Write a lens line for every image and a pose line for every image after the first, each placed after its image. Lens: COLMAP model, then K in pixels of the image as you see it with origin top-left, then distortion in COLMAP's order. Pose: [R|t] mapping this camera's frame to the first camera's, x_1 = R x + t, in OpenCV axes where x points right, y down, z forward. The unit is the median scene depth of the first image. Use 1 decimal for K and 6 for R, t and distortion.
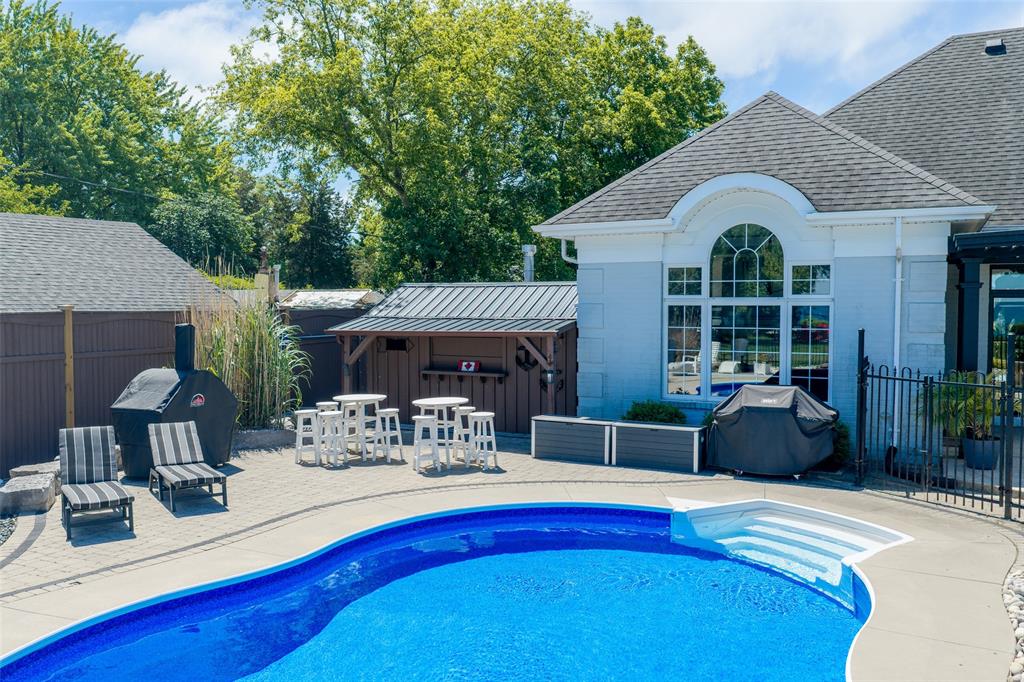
lens RADIAL K [[844.8, 0, 512.0], [0, 844.8, 341.0], [0, 0, 1]] dist [0.011184, -0.015075]
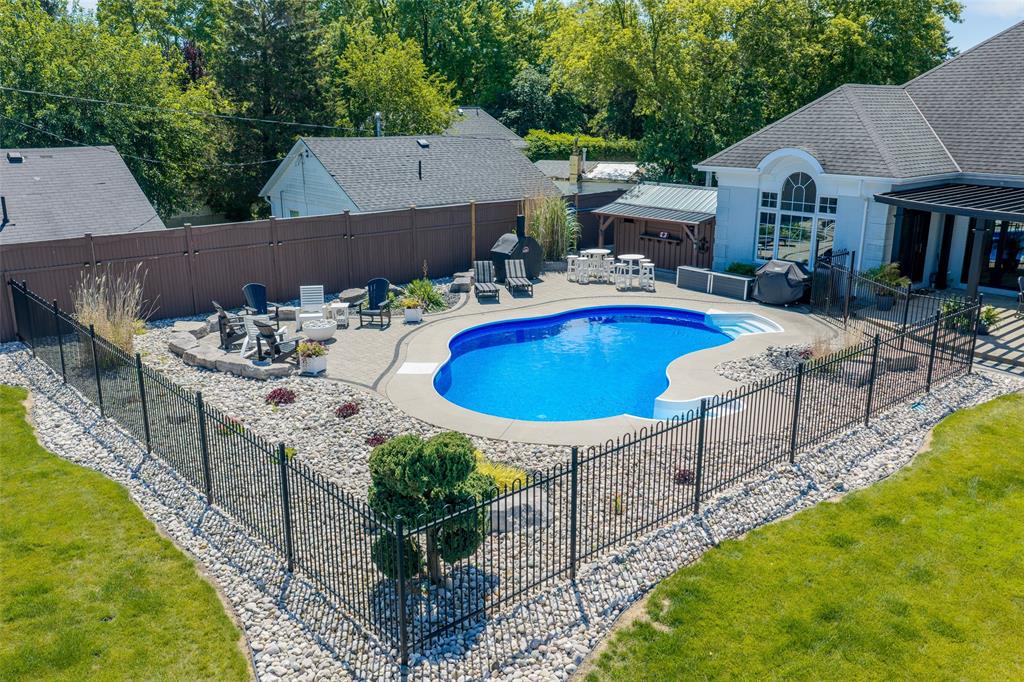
lens RADIAL K [[844.8, 0, 512.0], [0, 844.8, 341.0], [0, 0, 1]] dist [0.011184, -0.015075]
pose [[0.919518, 0.106332, -0.378392, 0.460653], [-0.019696, 0.973967, 0.225832, -0.194063], [0.392555, -0.200204, 0.897674, -1.055399]]
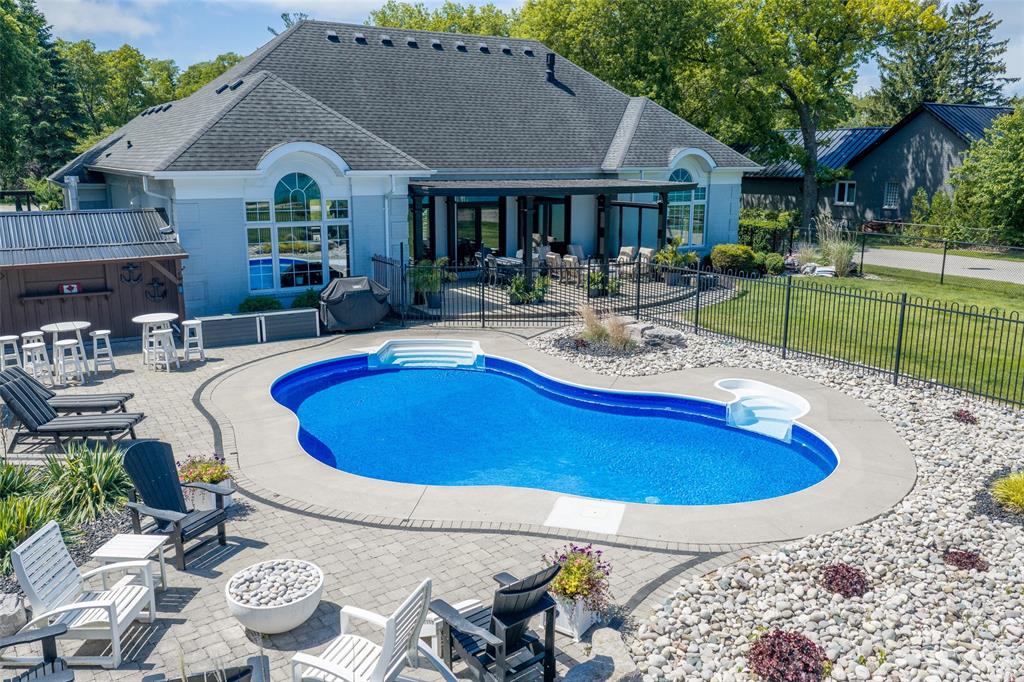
lens RADIAL K [[844.8, 0, 512.0], [0, 844.8, 341.0], [0, 0, 1]] dist [0.011184, -0.015075]
pose [[0.537564, -0.177234, 0.824386, -0.865242], [0.037073, 0.981684, 0.186877, -0.117242], [-0.842408, -0.069896, 0.534288, -0.168684]]
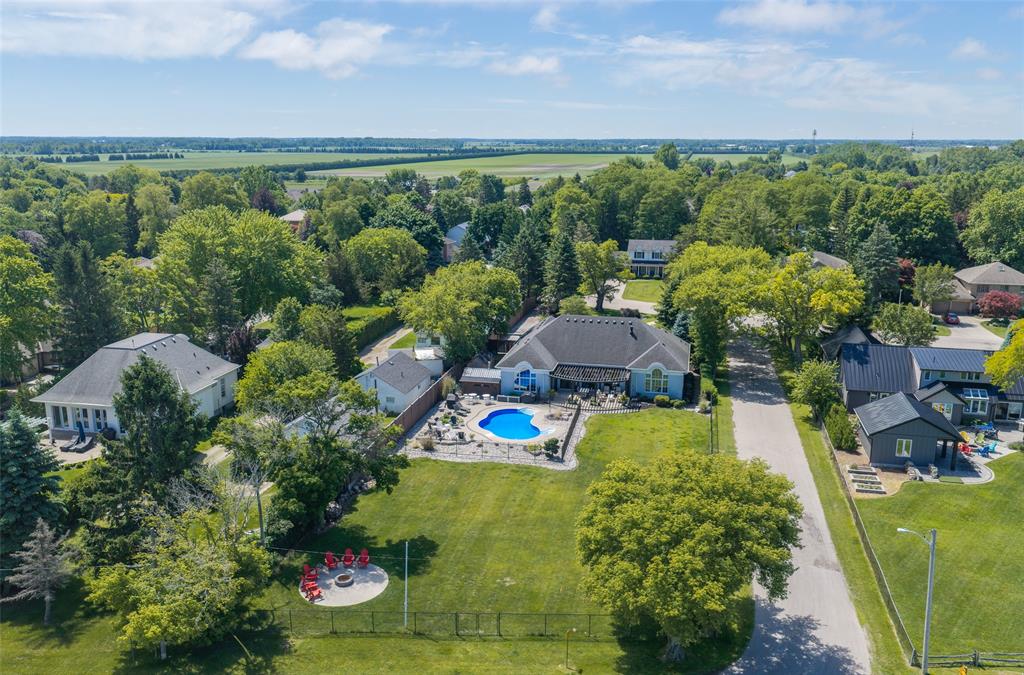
lens RADIAL K [[839.5, 0, 512.0], [0, 839.5, 337.5], [0, 0, 1]] dist [0.004527, 0.003785]
pose [[0.972222, -0.048502, 0.228981, -1.536298], [0.006375, 0.983419, 0.181238, -1.775624], [-0.233975, -0.174744, 0.956410, -6.079368]]
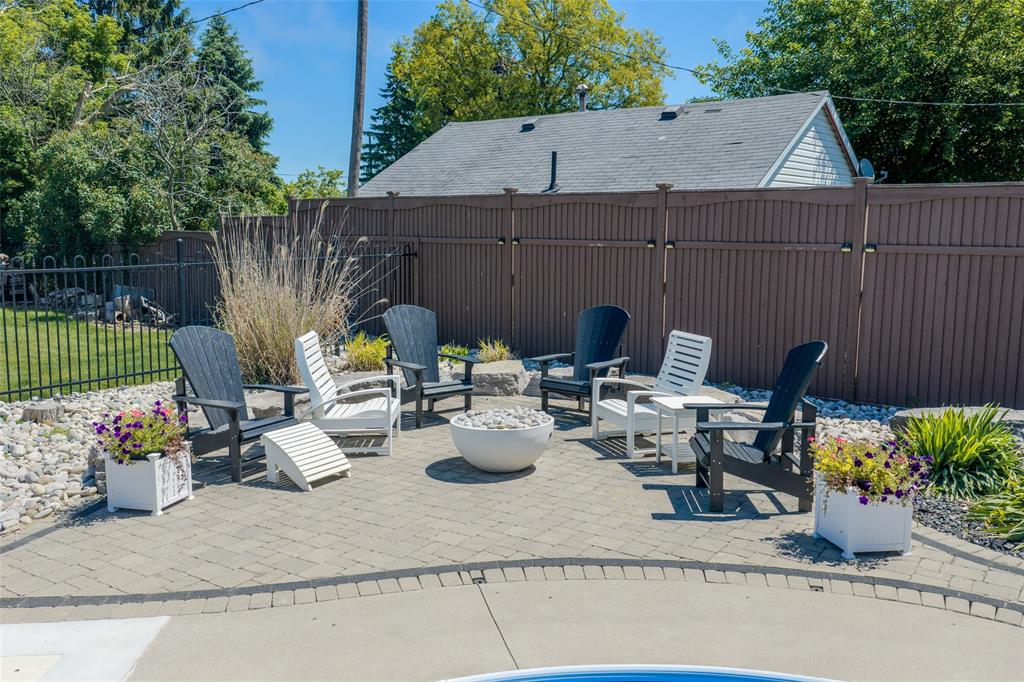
lens RADIAL K [[844.8, 0, 512.0], [0, 844.8, 341.0], [0, 0, 1]] dist [0.011184, -0.015075]
pose [[-0.203820, 0.138950, -0.969098, 0.005219], [-0.050583, 0.987060, 0.152164, 0.020186], [0.977701, 0.080034, -0.194154, 0.375543]]
